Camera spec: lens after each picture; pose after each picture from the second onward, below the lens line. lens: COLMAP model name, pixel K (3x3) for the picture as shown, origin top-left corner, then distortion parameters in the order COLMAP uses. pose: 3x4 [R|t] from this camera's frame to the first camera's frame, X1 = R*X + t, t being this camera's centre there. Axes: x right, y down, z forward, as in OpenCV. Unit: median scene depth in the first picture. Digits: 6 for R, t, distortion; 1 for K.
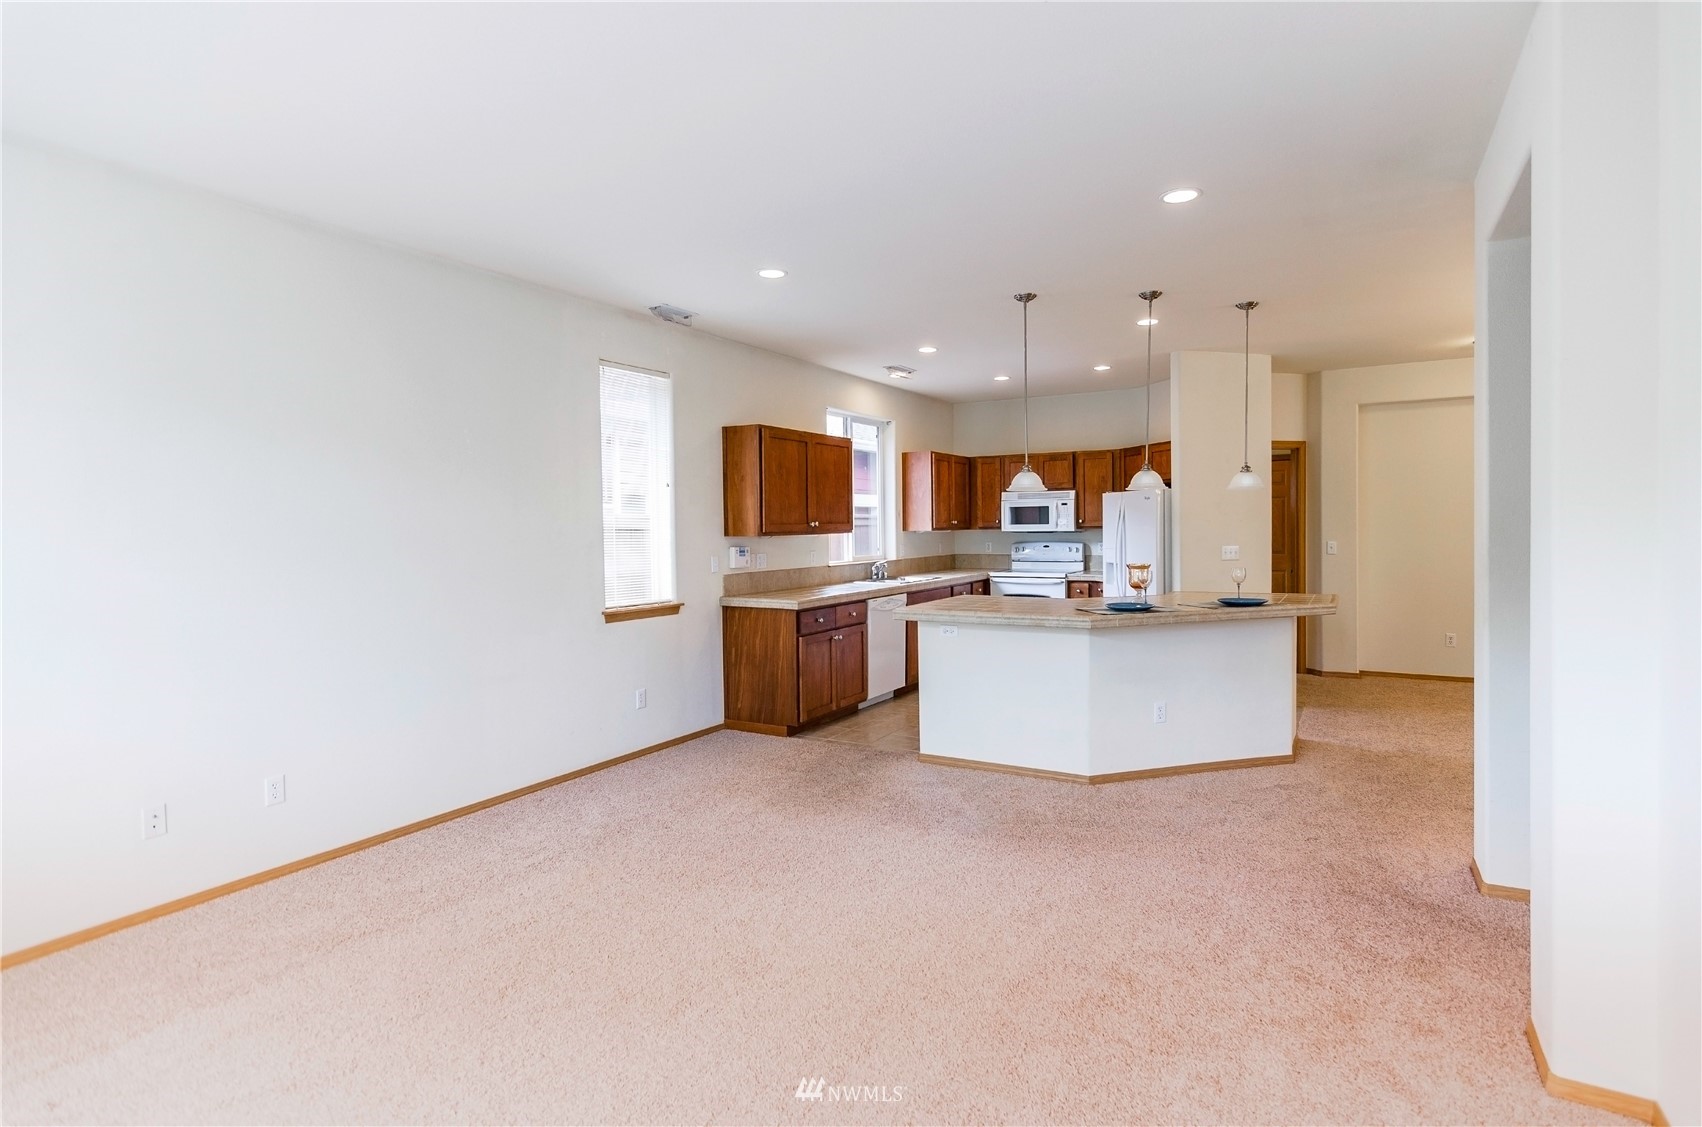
lens RADIAL K [[828.6, 0, 870.5], [0, 828.6, 527.7], [0, 0, 1]] dist [0.000924, 0.000210]
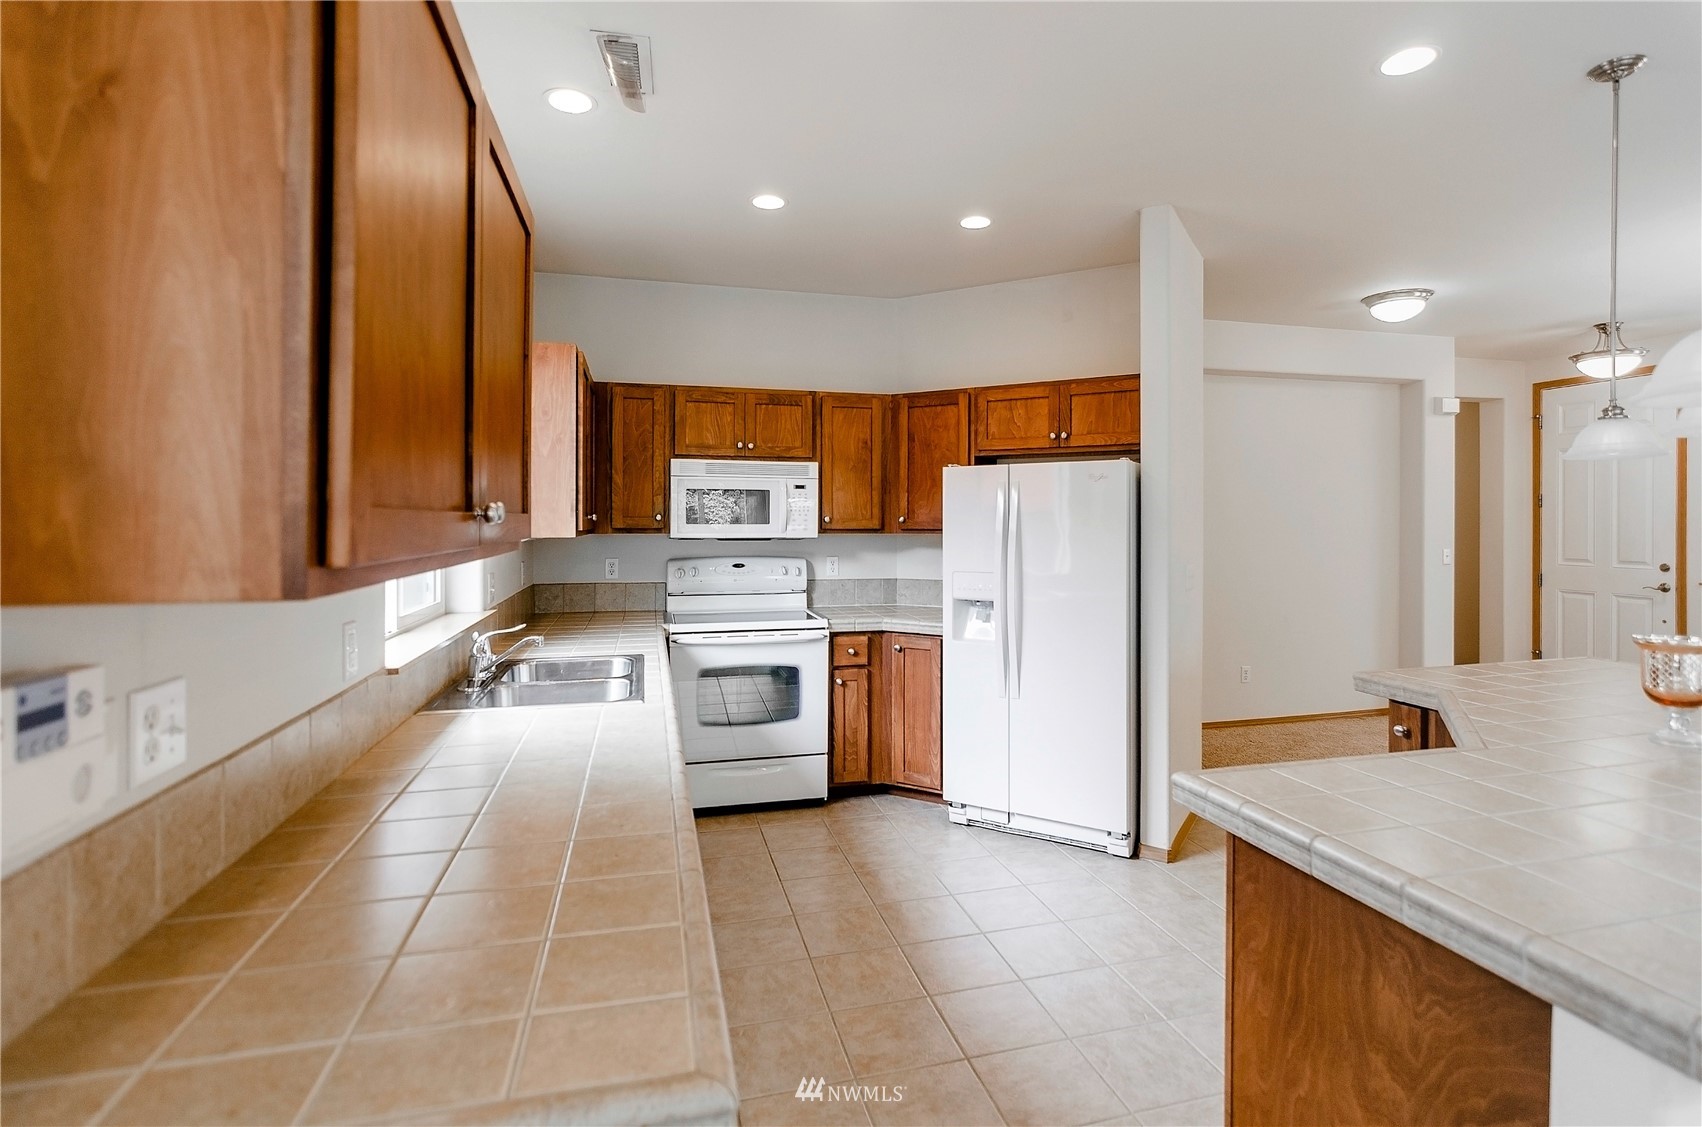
lens RADIAL K [[828.6, 0, 870.5], [0, 828.6, 527.7], [0, 0, 1]] dist [0.000924, 0.000210]
pose [[0.704902, 0.010683, 0.709225, -0.111804], [-0.009838, 0.999938, -0.005284, 0.000038], [-0.709237, -0.003253, 0.704963, 0.587201]]
